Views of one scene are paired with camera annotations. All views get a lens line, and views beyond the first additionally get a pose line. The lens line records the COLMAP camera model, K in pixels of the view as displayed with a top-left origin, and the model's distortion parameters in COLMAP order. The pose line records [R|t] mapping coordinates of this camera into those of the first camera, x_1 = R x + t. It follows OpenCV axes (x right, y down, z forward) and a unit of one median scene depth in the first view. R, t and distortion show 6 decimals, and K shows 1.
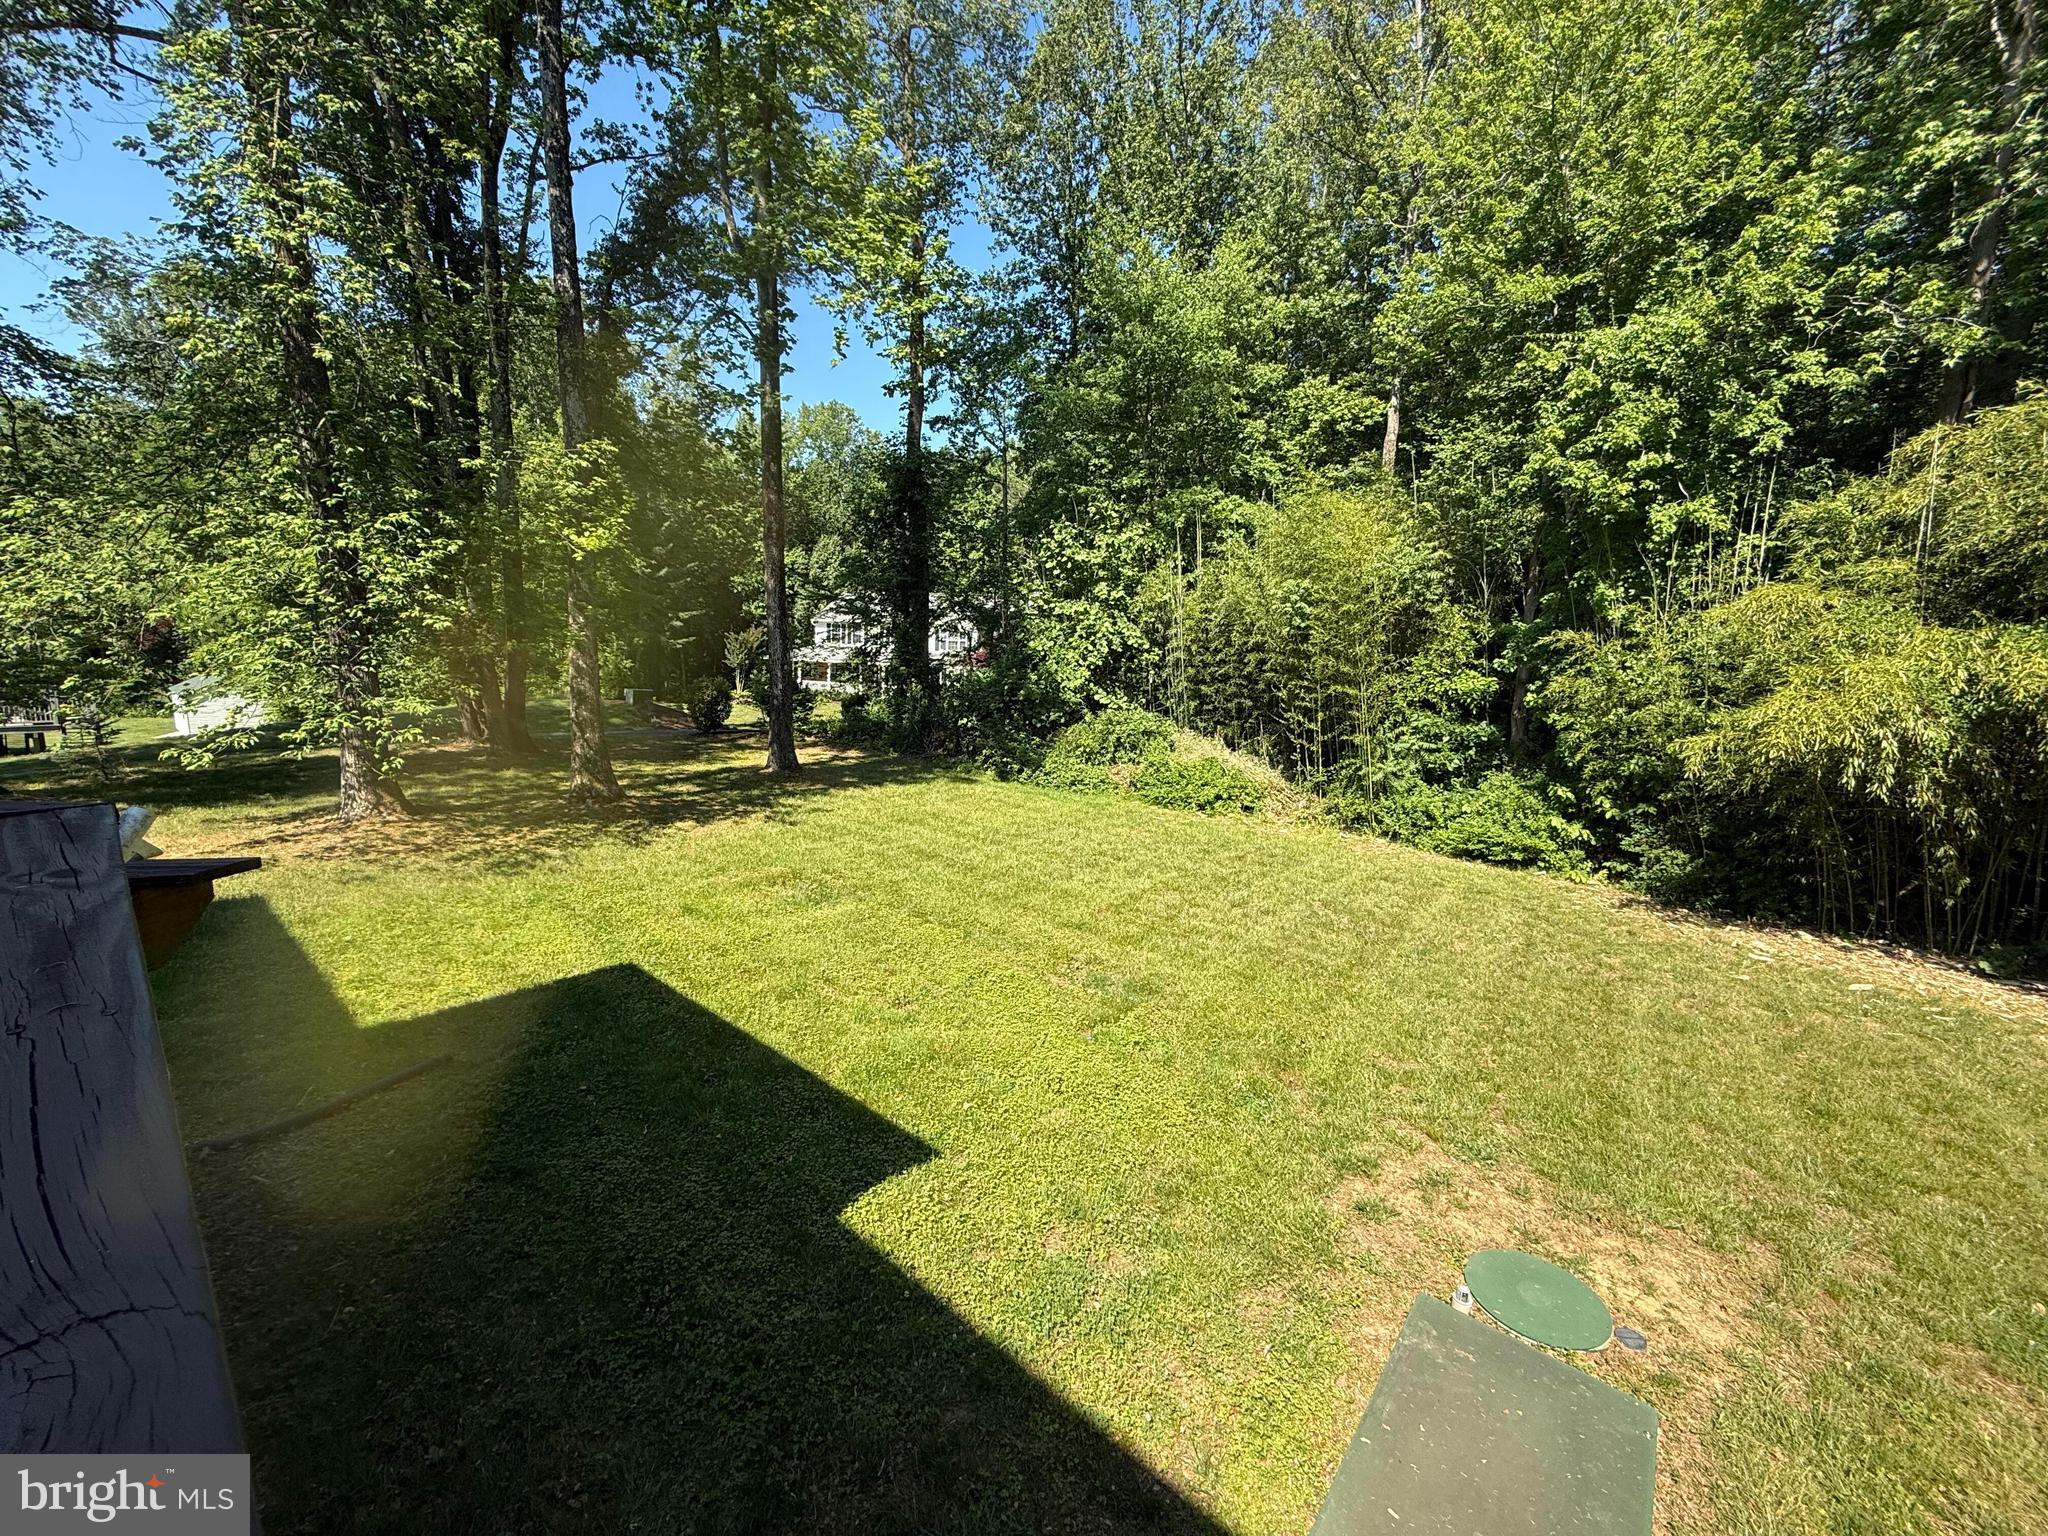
lens RADIAL K [[816.1, 0, 1020.8], [0, 816.1, 769.2], [0, 0, 1]] dist [-0.002121, -0.000363]
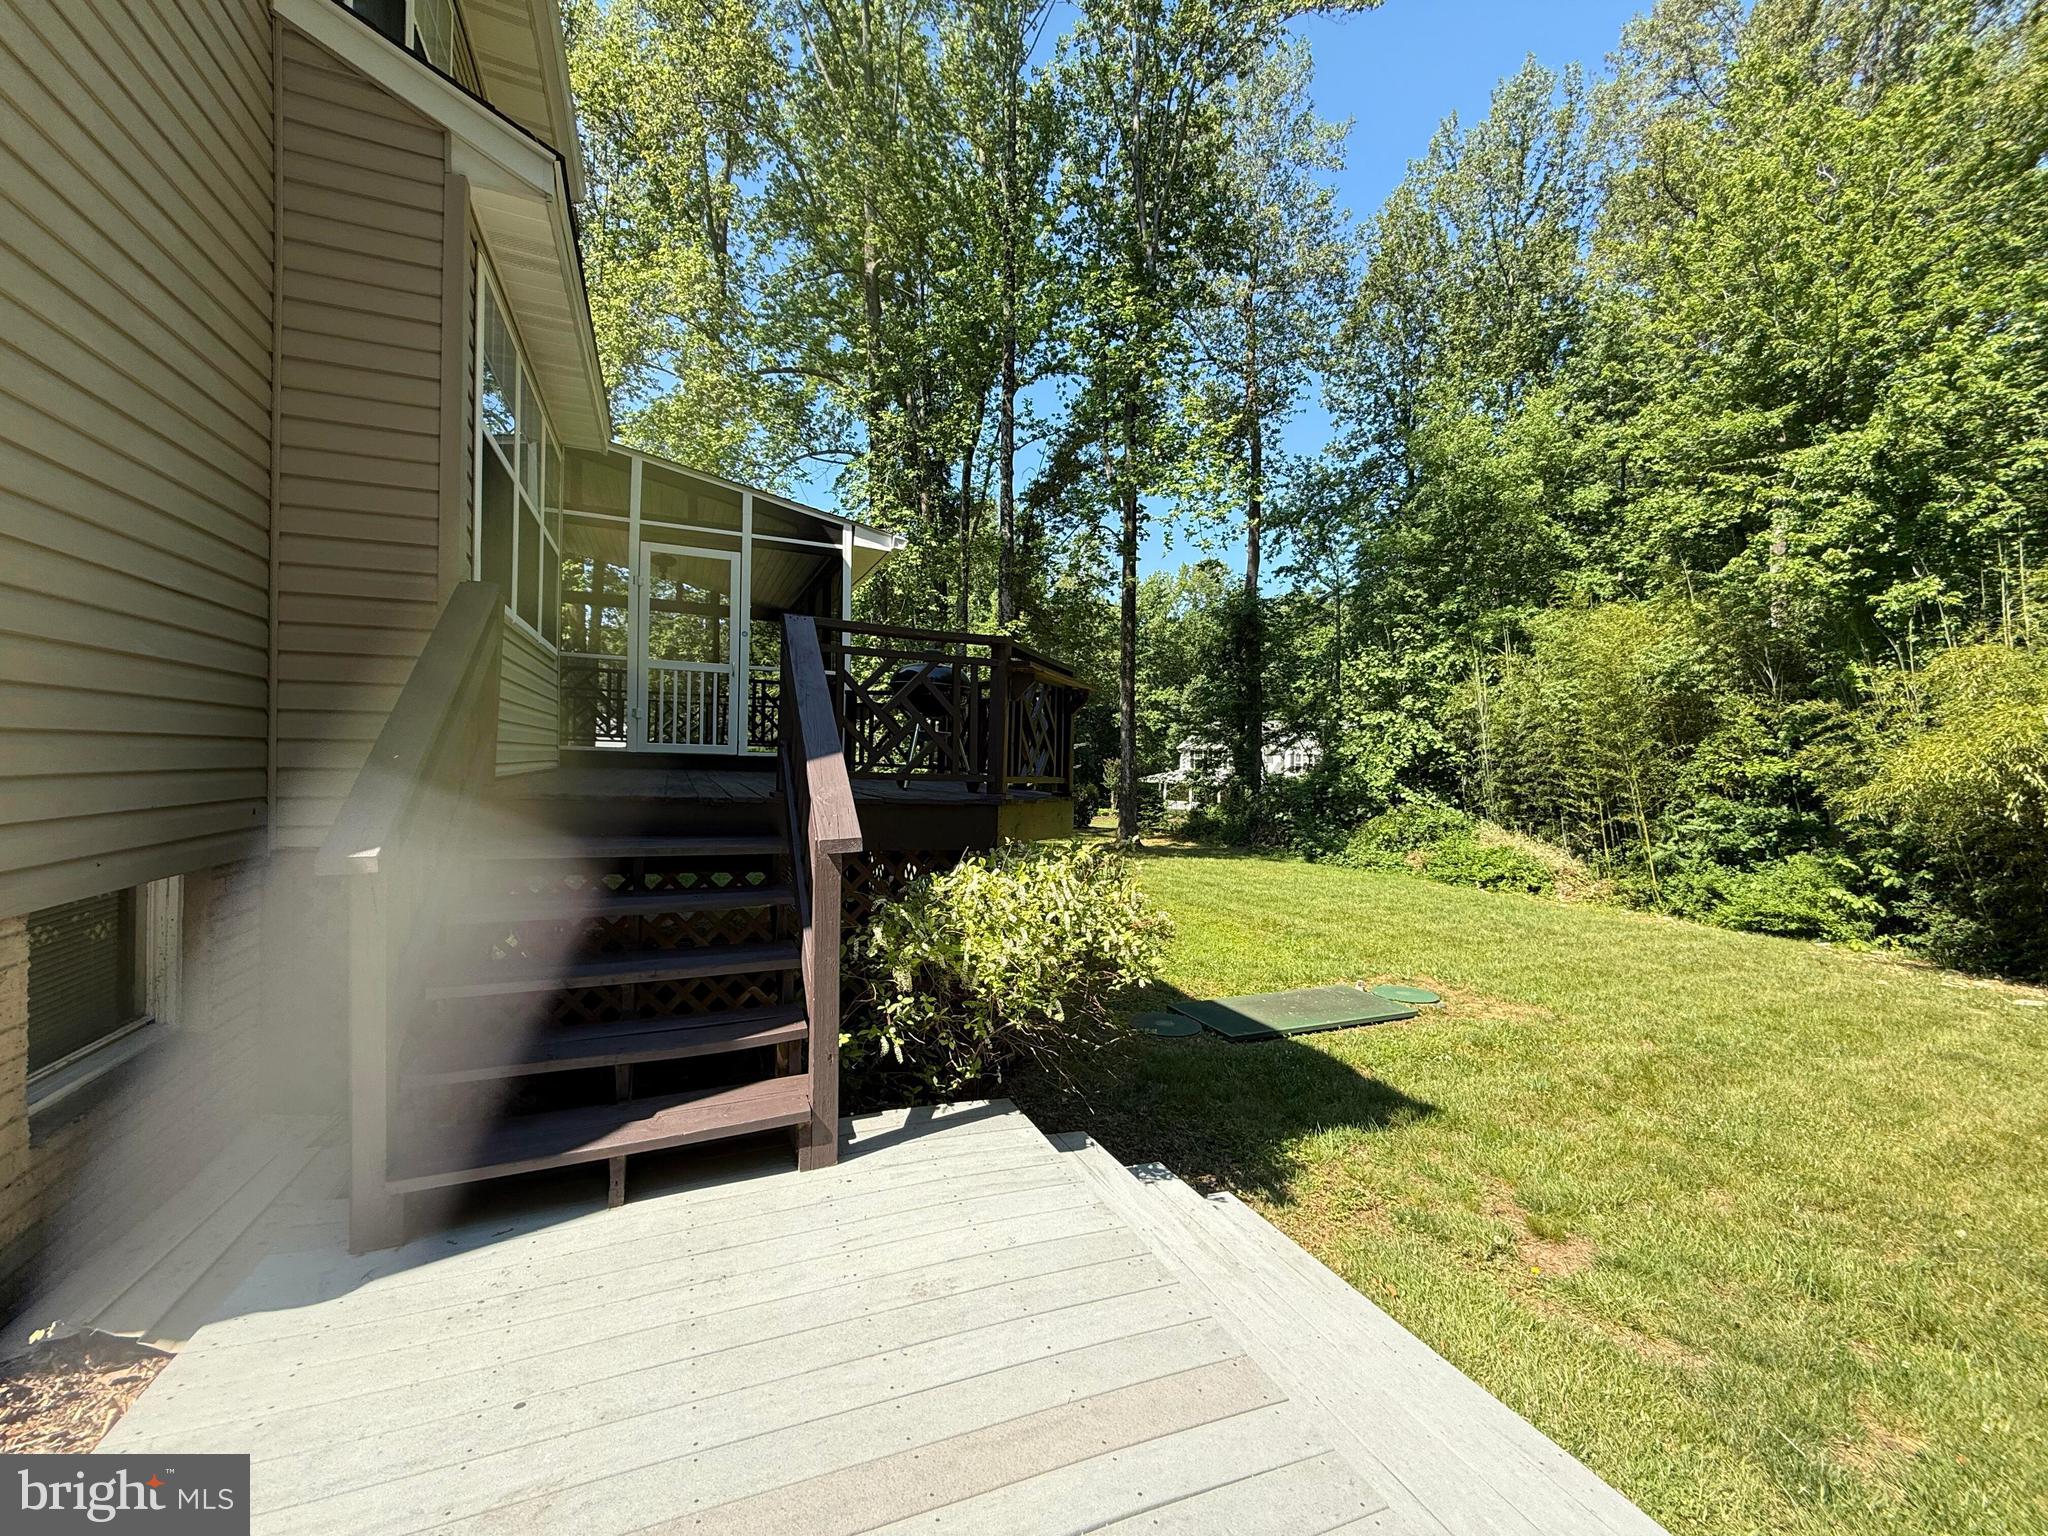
lens RADIAL K [[816.1, 0, 1010.8], [0, 816.1, 763.6], [0, 0, 1]] dist [-0.002121, -0.000363]
pose [[0.892719, -0.010002, -0.450503, 0.118508], [-0.068152, 0.985256, -0.156925, 0.081861], [0.445430, 0.170792, 0.878875, -0.229833]]
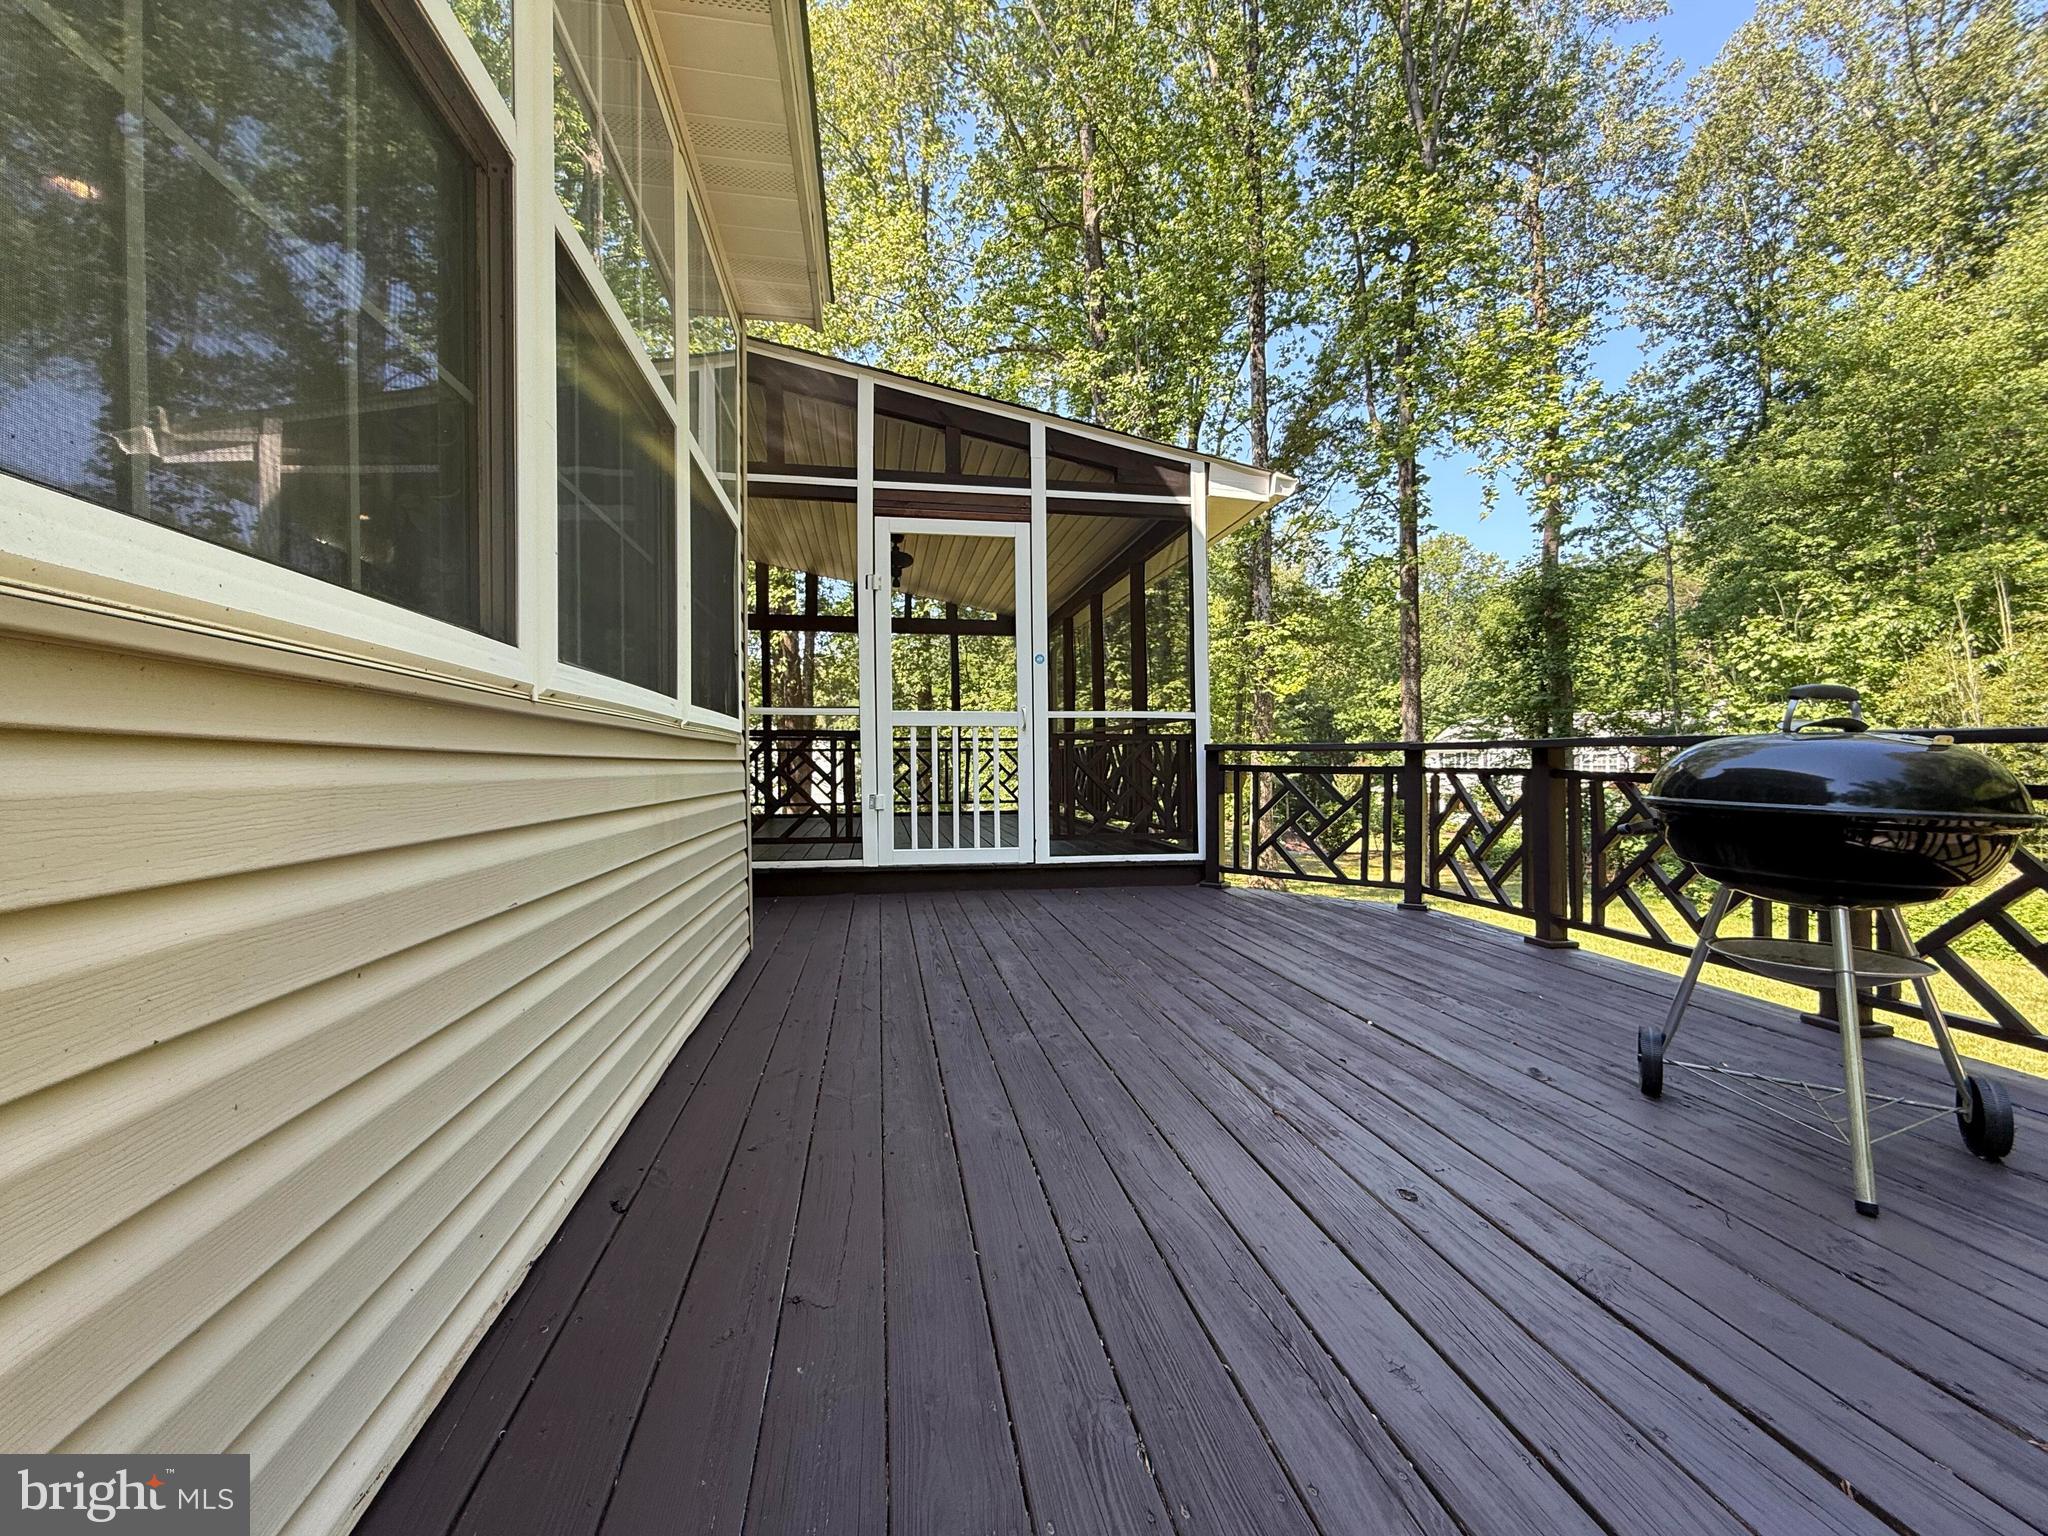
lens RADIAL K [[816.1, 0, 1012.2], [0, 816.1, 767.8], [0, 0, 1]] dist [-0.002121, -0.000363]
pose [[0.764938, -0.038303, -0.642964, -0.007170], [-0.071651, 0.986974, -0.144040, 0.039760], [0.640106, 0.156251, 0.752230, -0.143469]]
